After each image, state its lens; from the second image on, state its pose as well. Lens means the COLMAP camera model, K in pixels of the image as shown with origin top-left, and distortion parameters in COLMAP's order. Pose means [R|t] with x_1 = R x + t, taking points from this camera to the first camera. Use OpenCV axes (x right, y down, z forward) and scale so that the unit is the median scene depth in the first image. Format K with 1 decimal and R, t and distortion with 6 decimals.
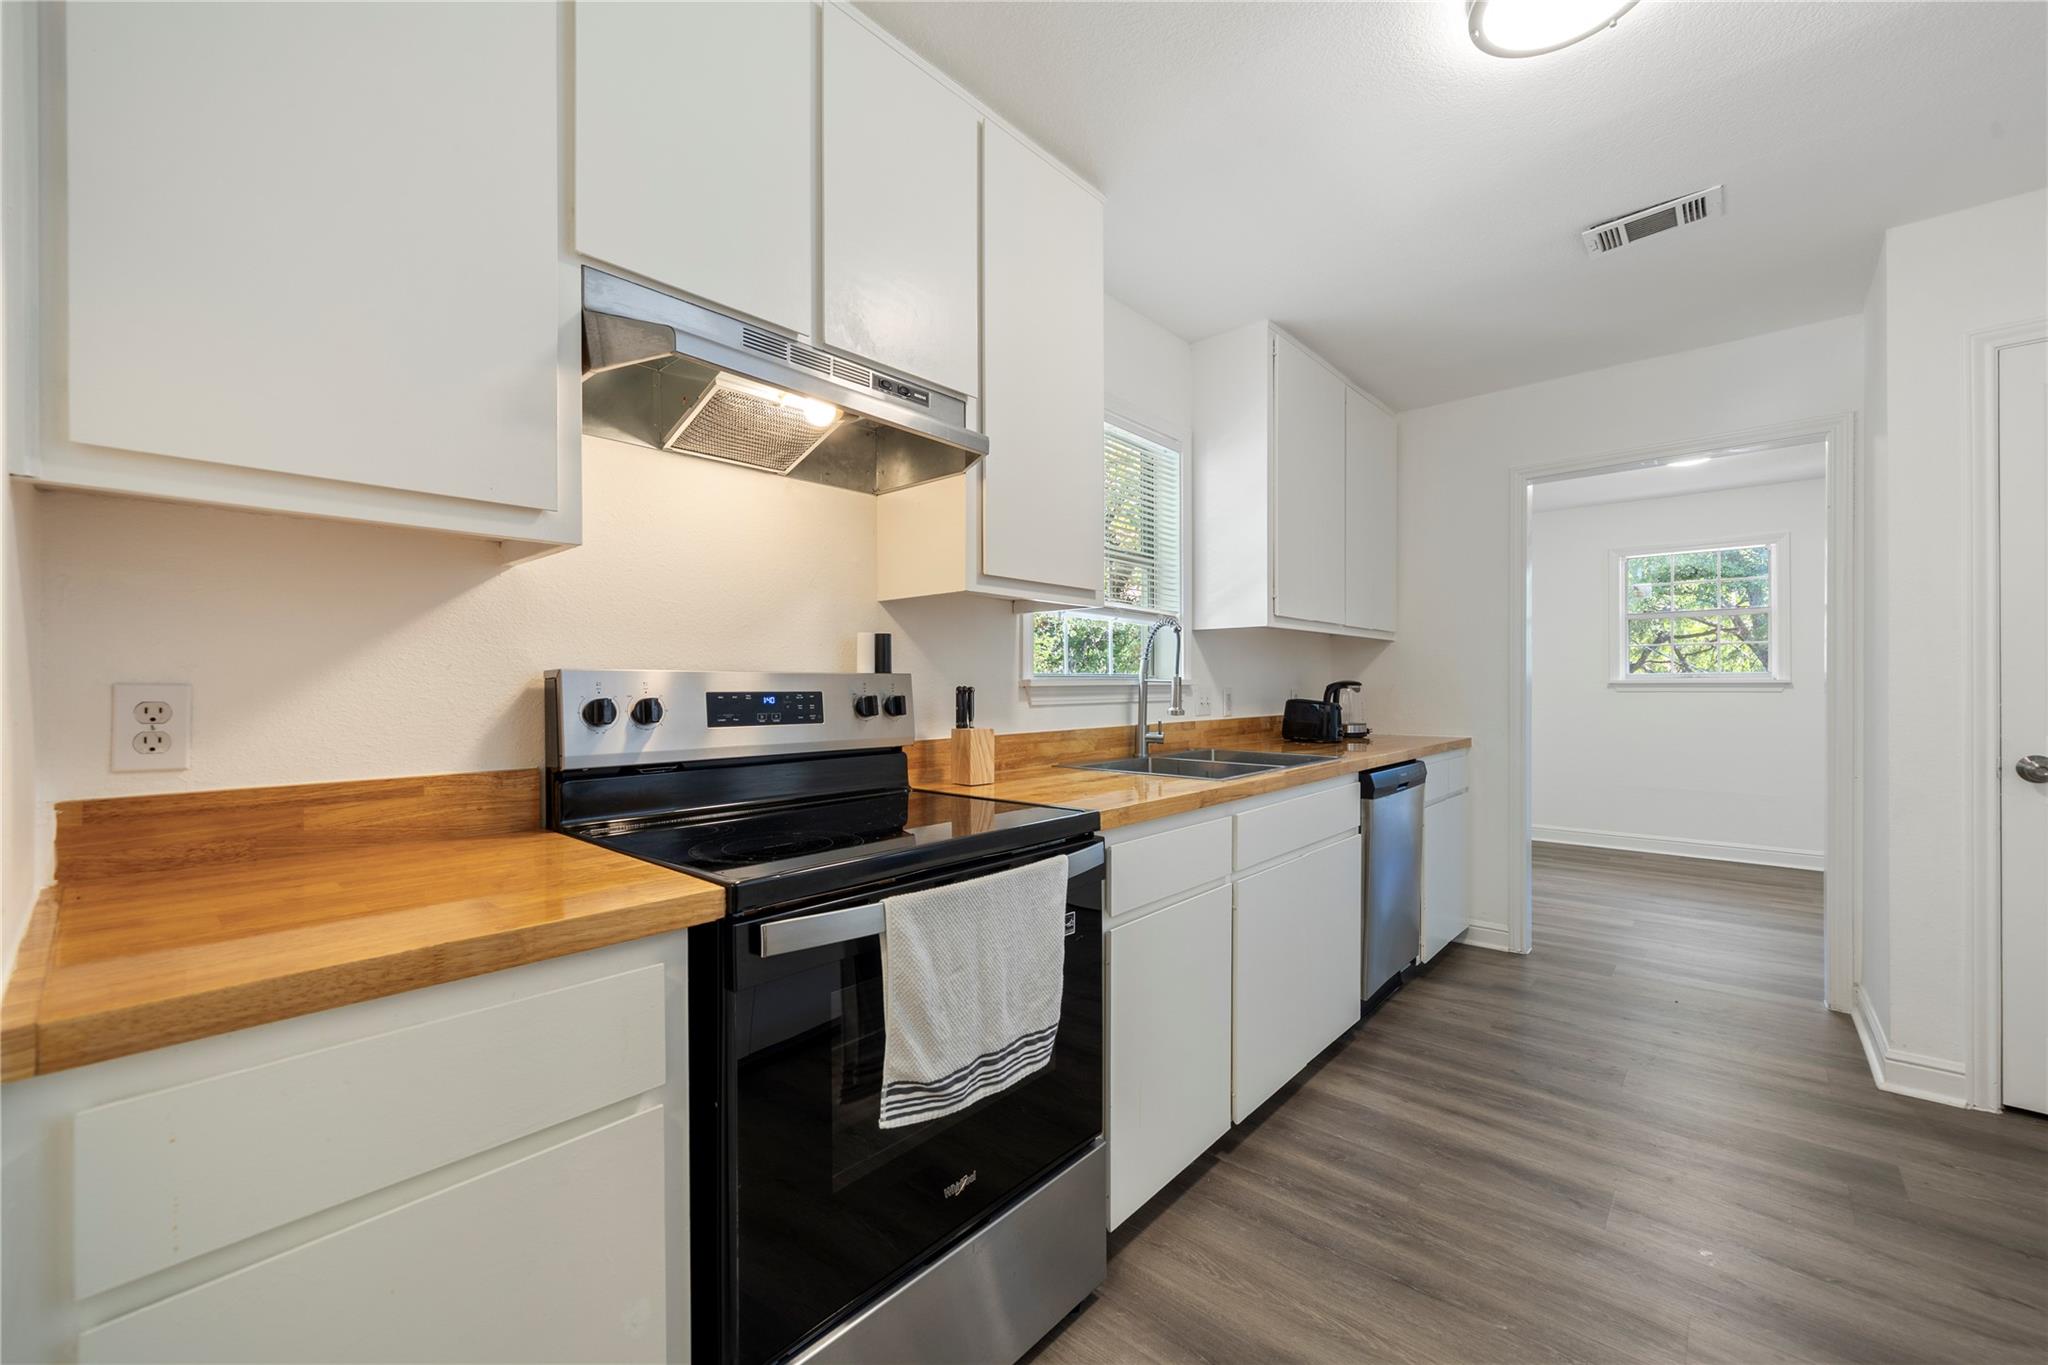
lens RADIAL K [[812.9, 0, 1028.4], [0, 812.9, 685.0], [0, 0, 1]] dist [-0.001892, 0.000118]
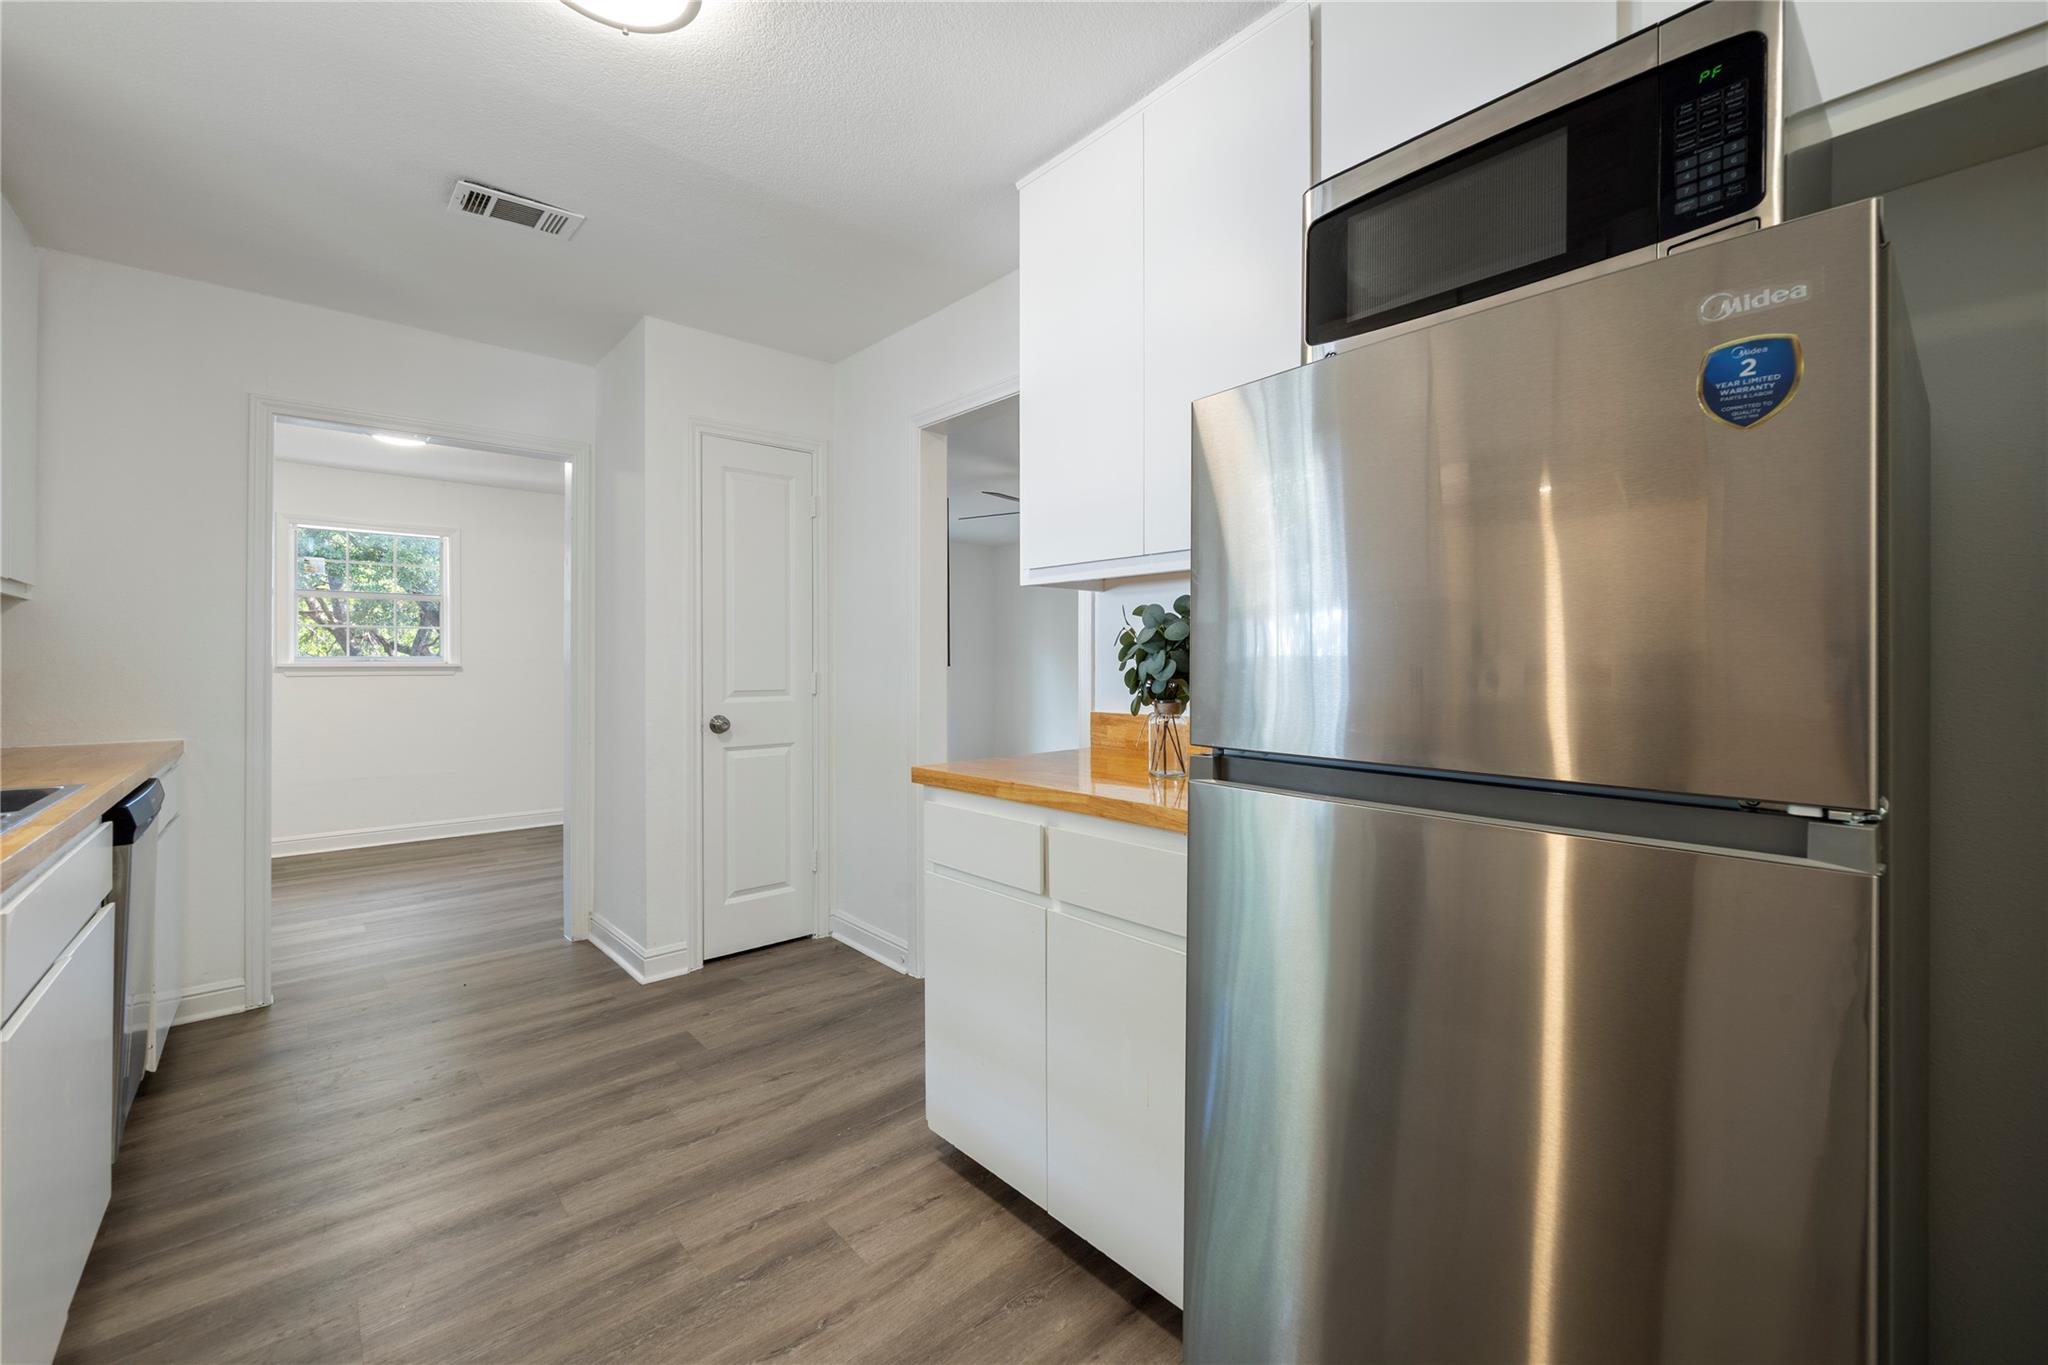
lens RADIAL K [[823.0, 0, 1036.4], [0, 823.0, 664.5], [0, 0, 1]] dist [0.001185, 0.000063]
pose [[0.111964, 0.003325, 0.993707, -0.130701], [0.002247, 0.999991, -0.003599, 0.000049], [-0.993710, 0.002636, 0.111956, 0.180198]]
